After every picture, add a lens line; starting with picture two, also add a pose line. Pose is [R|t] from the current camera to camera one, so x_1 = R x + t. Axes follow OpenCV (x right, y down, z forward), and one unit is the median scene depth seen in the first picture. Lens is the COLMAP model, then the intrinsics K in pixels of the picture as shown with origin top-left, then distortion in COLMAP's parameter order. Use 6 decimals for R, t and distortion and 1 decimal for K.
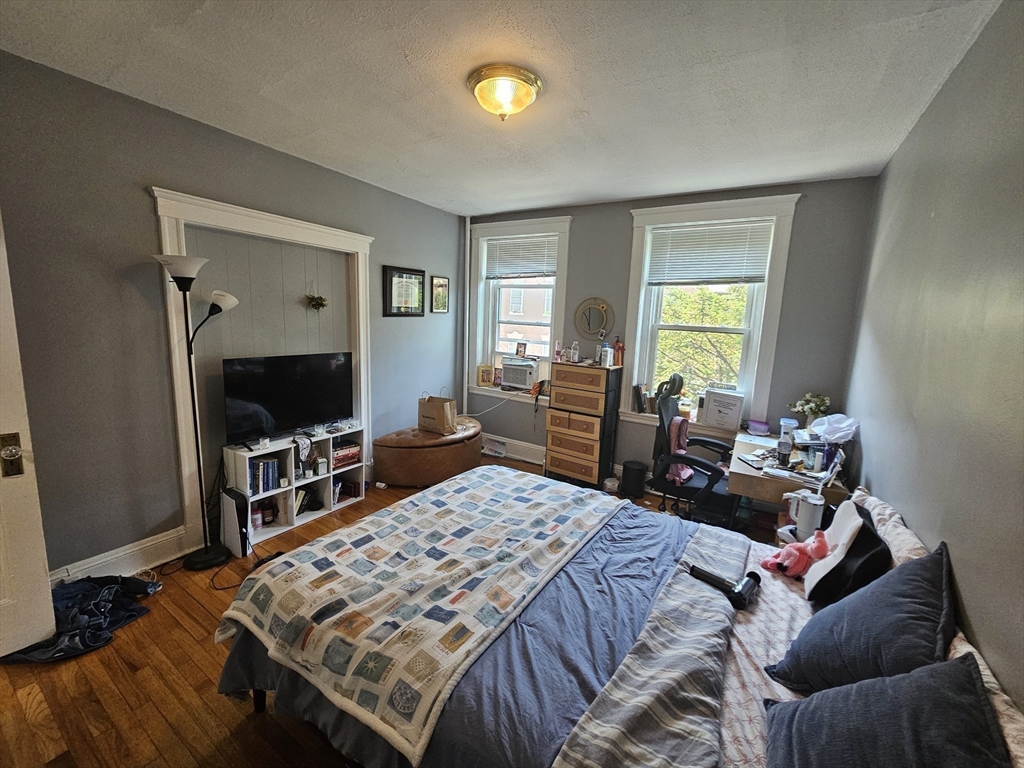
lens RADIAL K [[425.9, 0, 515.8], [0, 425.9, 378.7], [0, 0, 1]] dist [-0.001836, 0.000265]
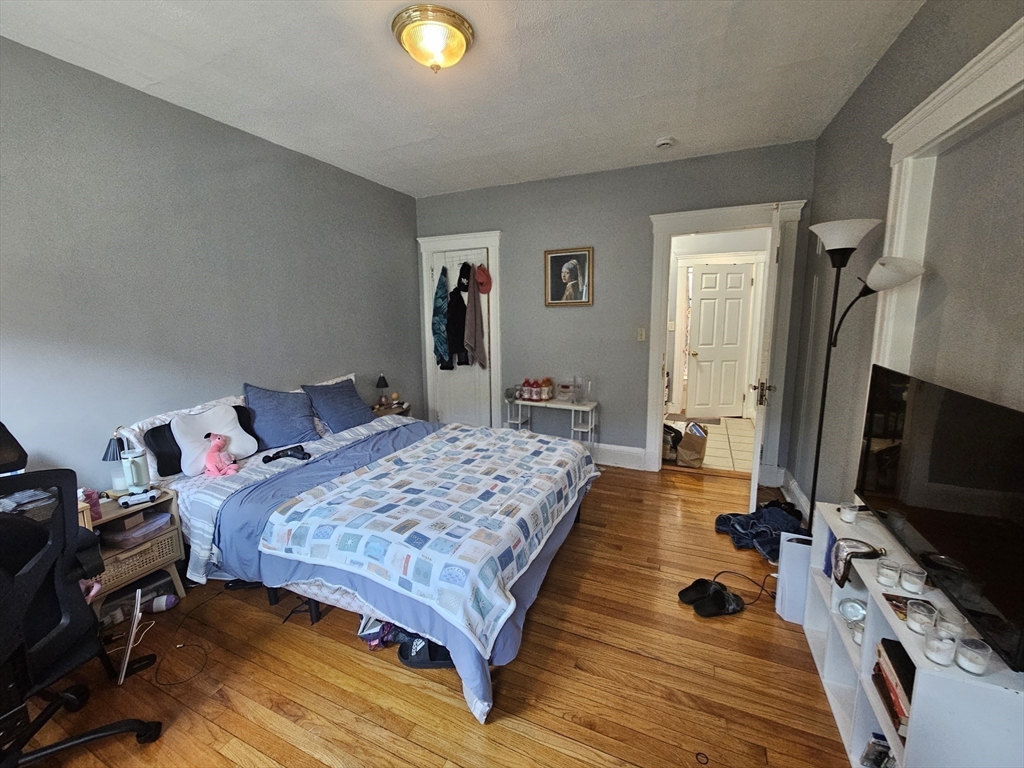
lens RADIAL K [[413.5, 0, 508.1], [0, 413.5, 377.9], [0, 0, 1]] dist [-0.001004, 0.000035]
pose [[-0.989882, -0.008640, -0.141626, -0.043726], [-0.051890, 0.951046, 0.304663, -0.173602], [0.132061, 0.308930, -0.941872, 1.407011]]
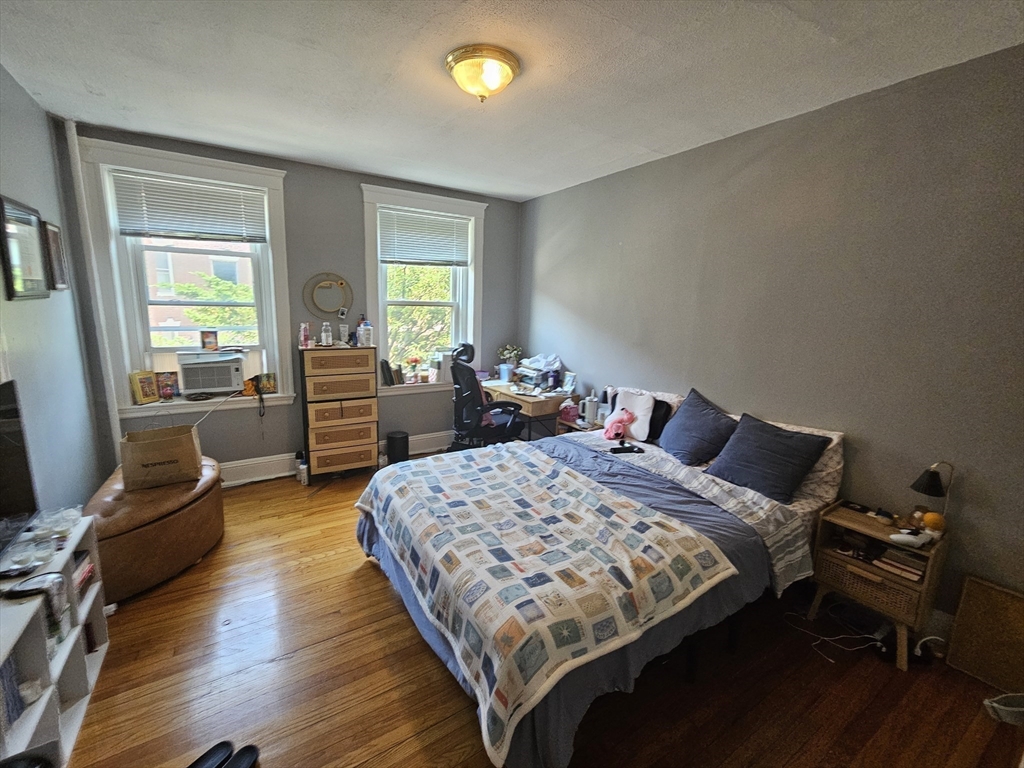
lens RADIAL K [[425.9, 0, 515.8], [0, 425.9, 378.7], [0, 0, 1]] dist [-0.001836, 0.000265]
pose [[0.418215, -0.190166, 0.888219, -0.686565], [0.128386, 0.980398, 0.149452, -0.073437], [-0.899229, 0.051532, 0.434432, 0.357720]]
